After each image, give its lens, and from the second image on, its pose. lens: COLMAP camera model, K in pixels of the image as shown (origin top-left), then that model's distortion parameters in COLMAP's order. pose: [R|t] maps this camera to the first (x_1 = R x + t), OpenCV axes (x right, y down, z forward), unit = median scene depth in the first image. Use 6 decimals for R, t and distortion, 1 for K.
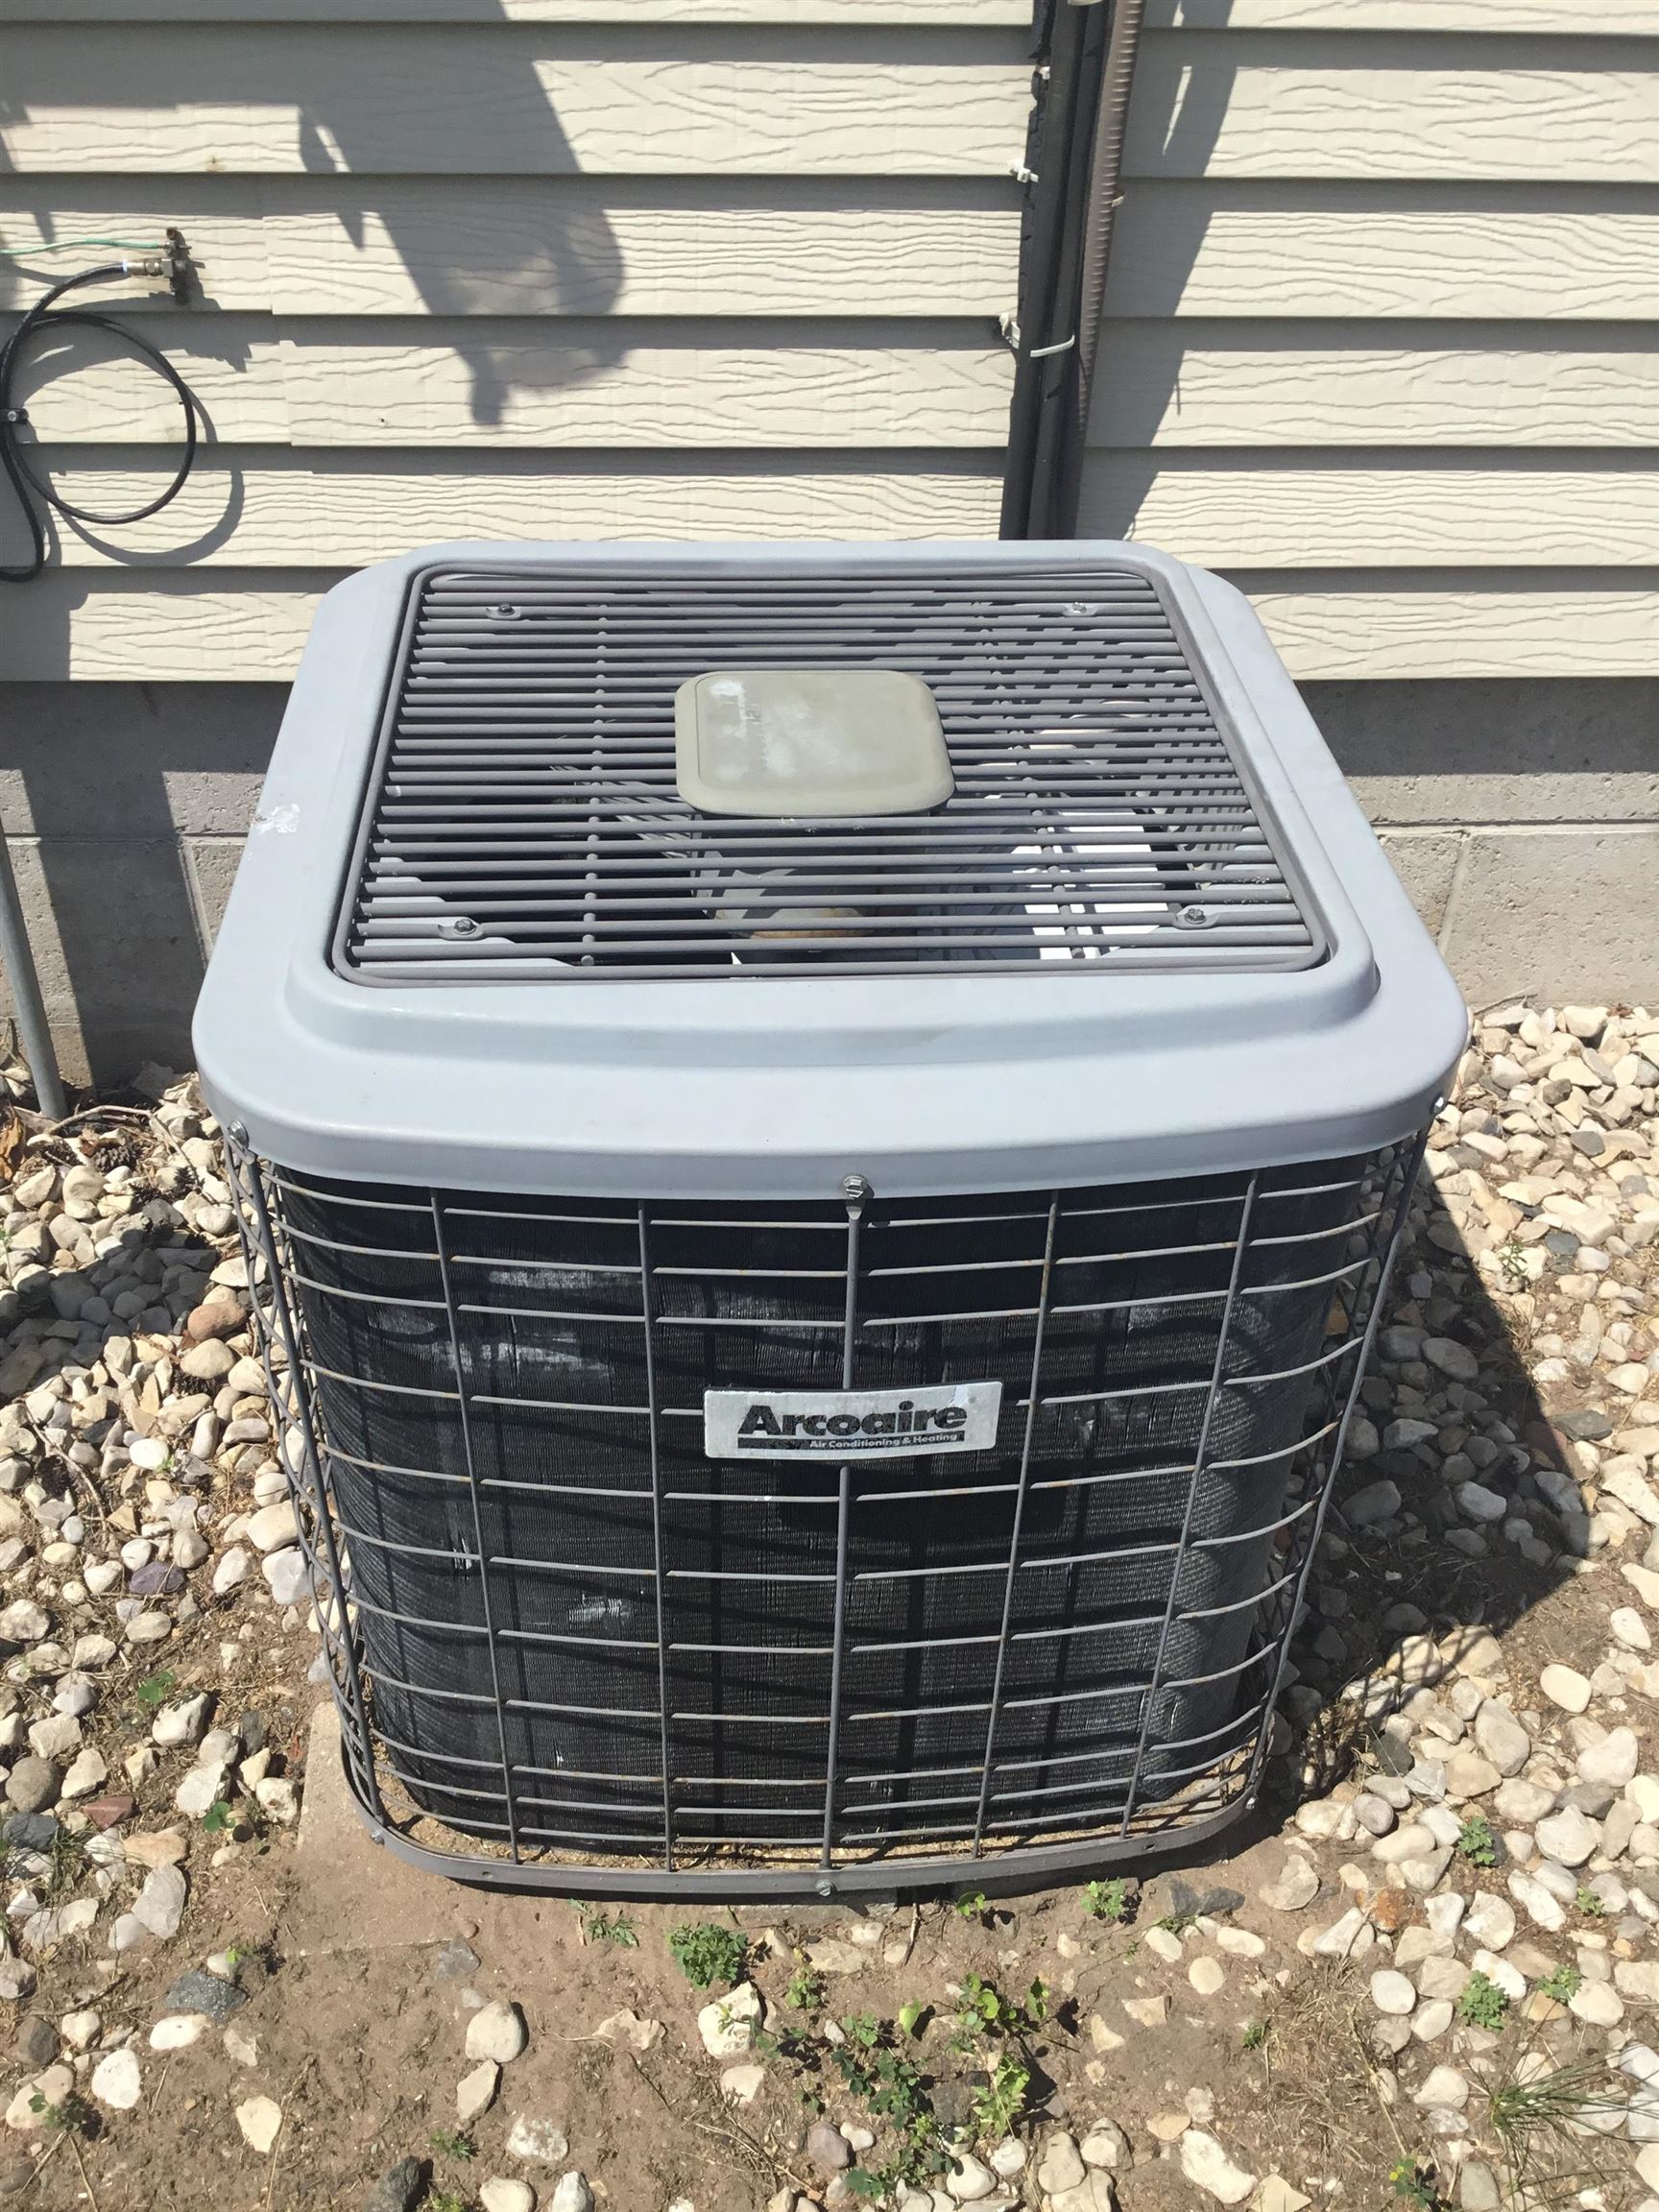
lens RADIAL K [[2001.3, 0, 820.8], [0, 2001.3, 1139.6], [0, 0, 1]] dist [0.099279, -0.176689]
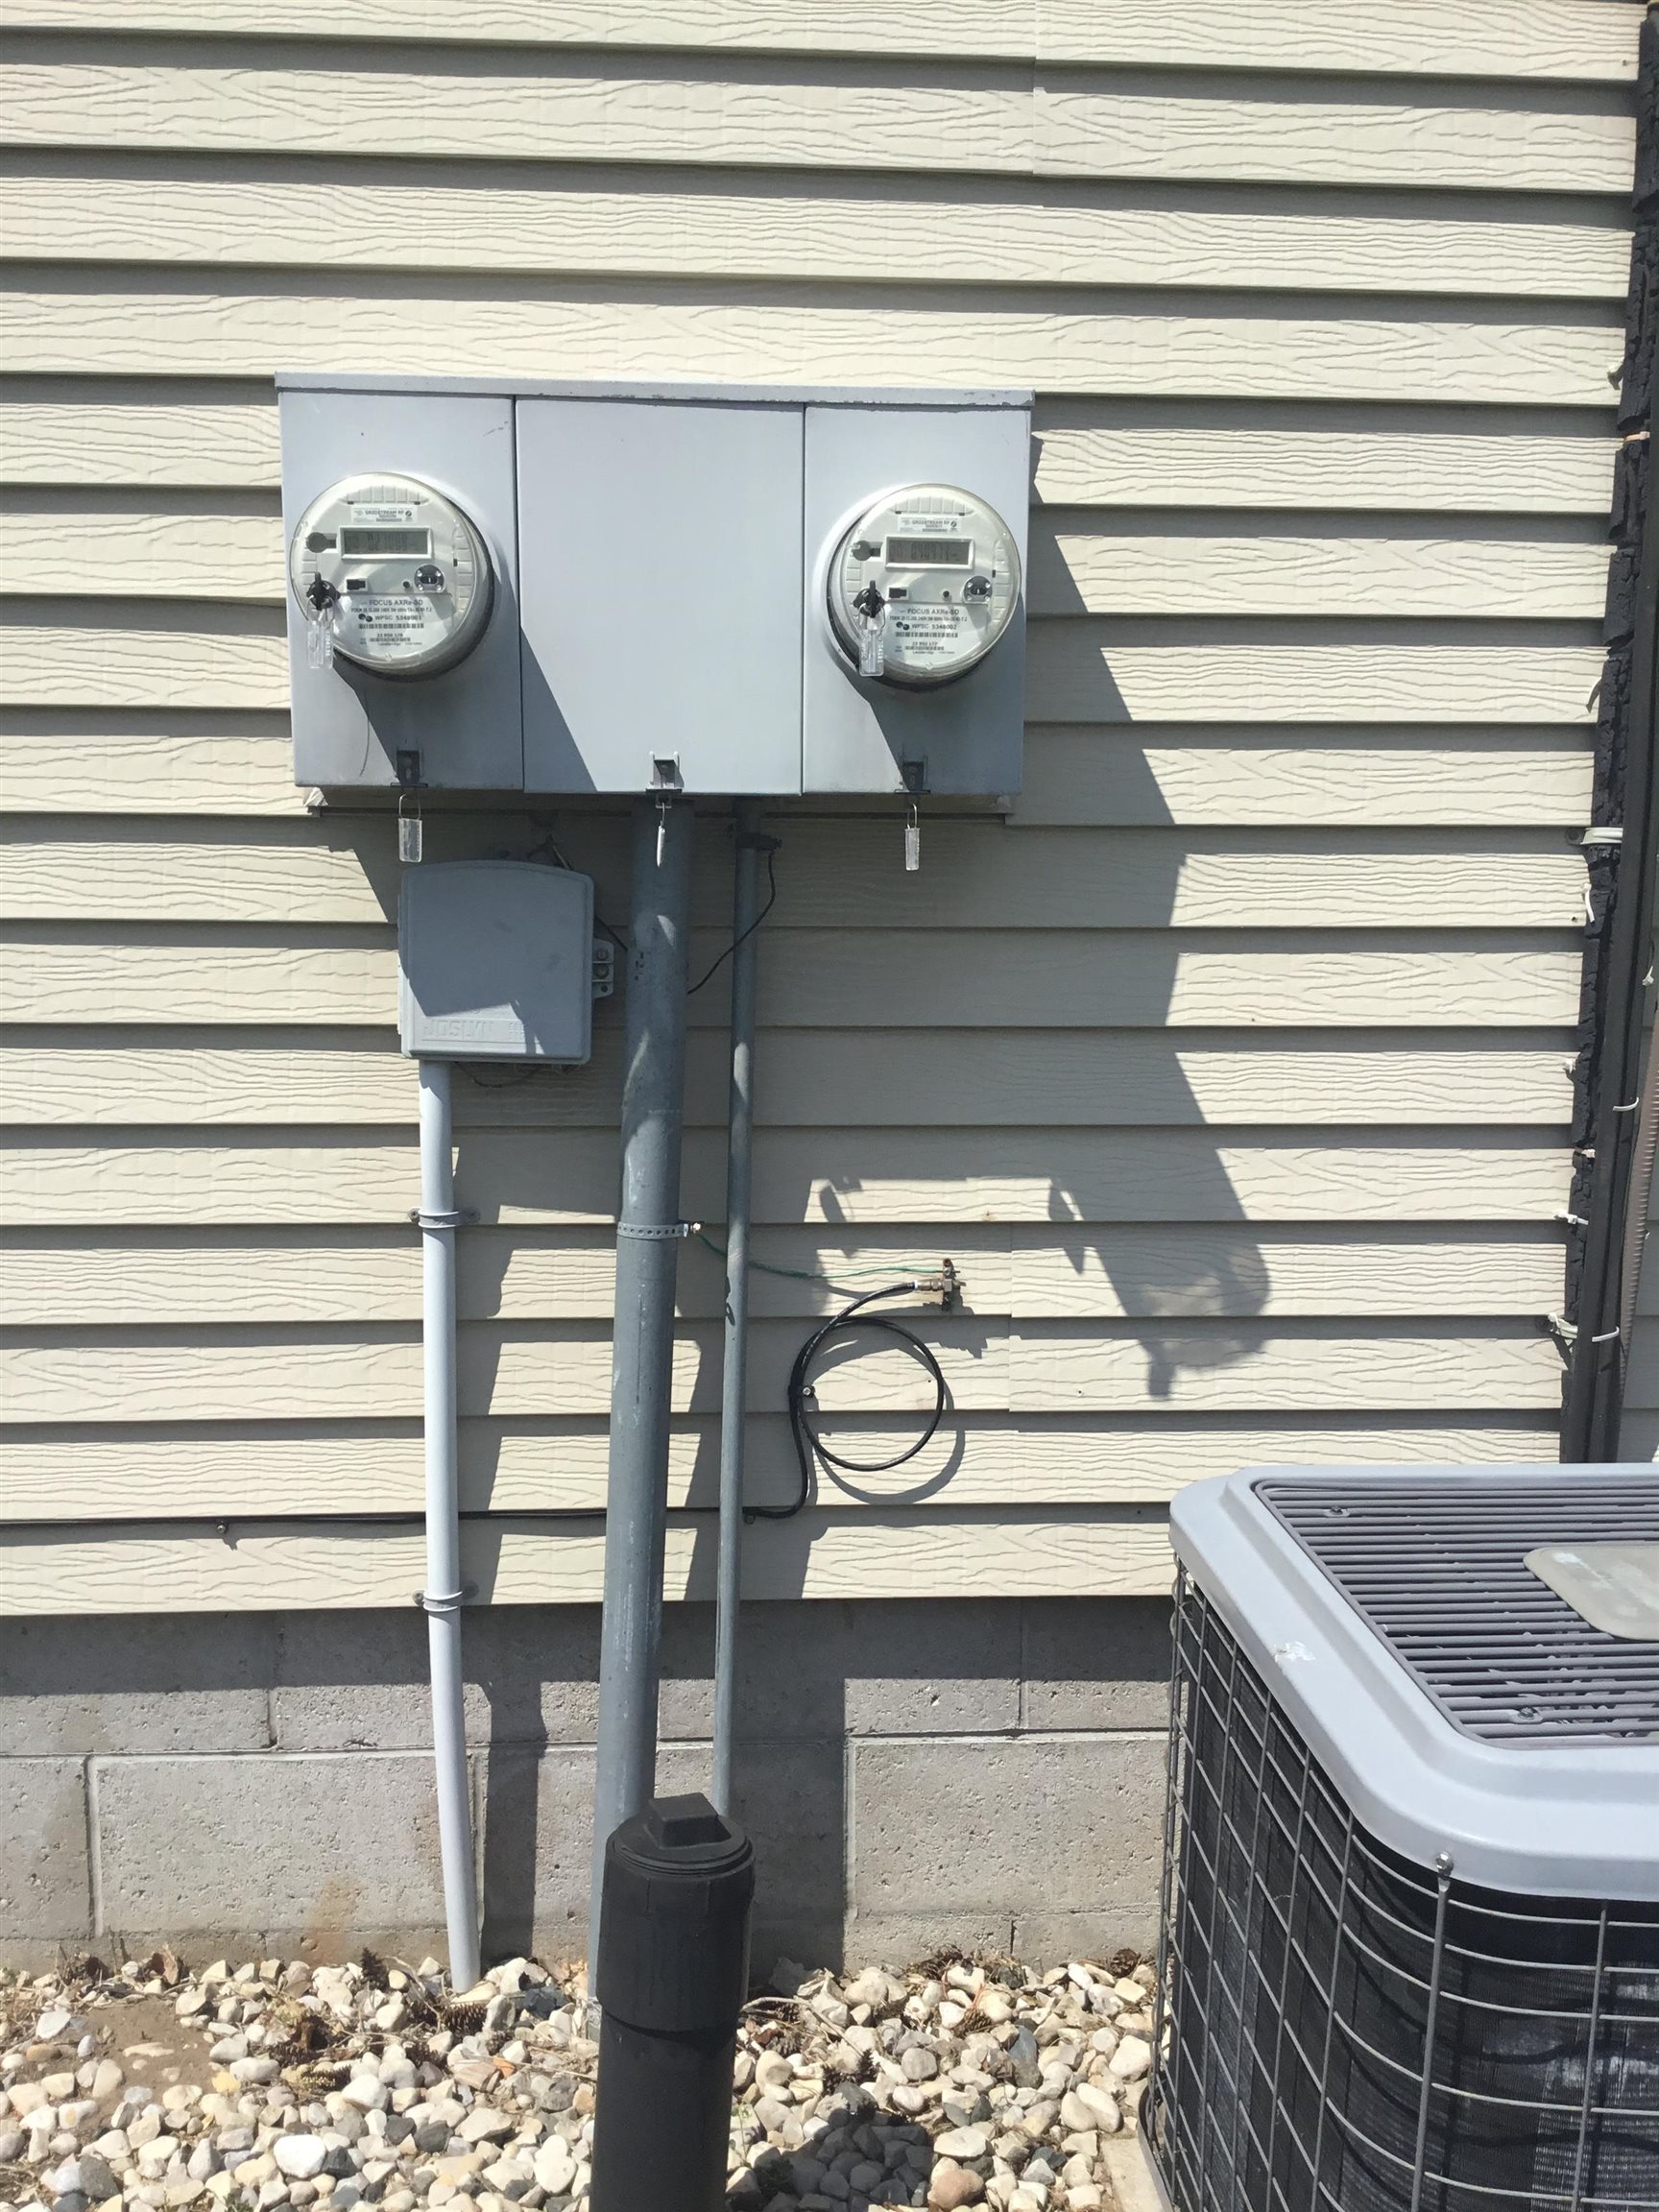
lens RADIAL K [[2001.3, 0, 820.8], [0, 2001.3, 1139.6], [0, 0, 1]] dist [0.099279, -0.176689]
pose [[0.999940, -0.008359, 0.007147, -0.399622], [0.010758, 0.878455, -0.477704, 0.120711], [-0.002285, 0.477752, 0.878492, -0.218611]]
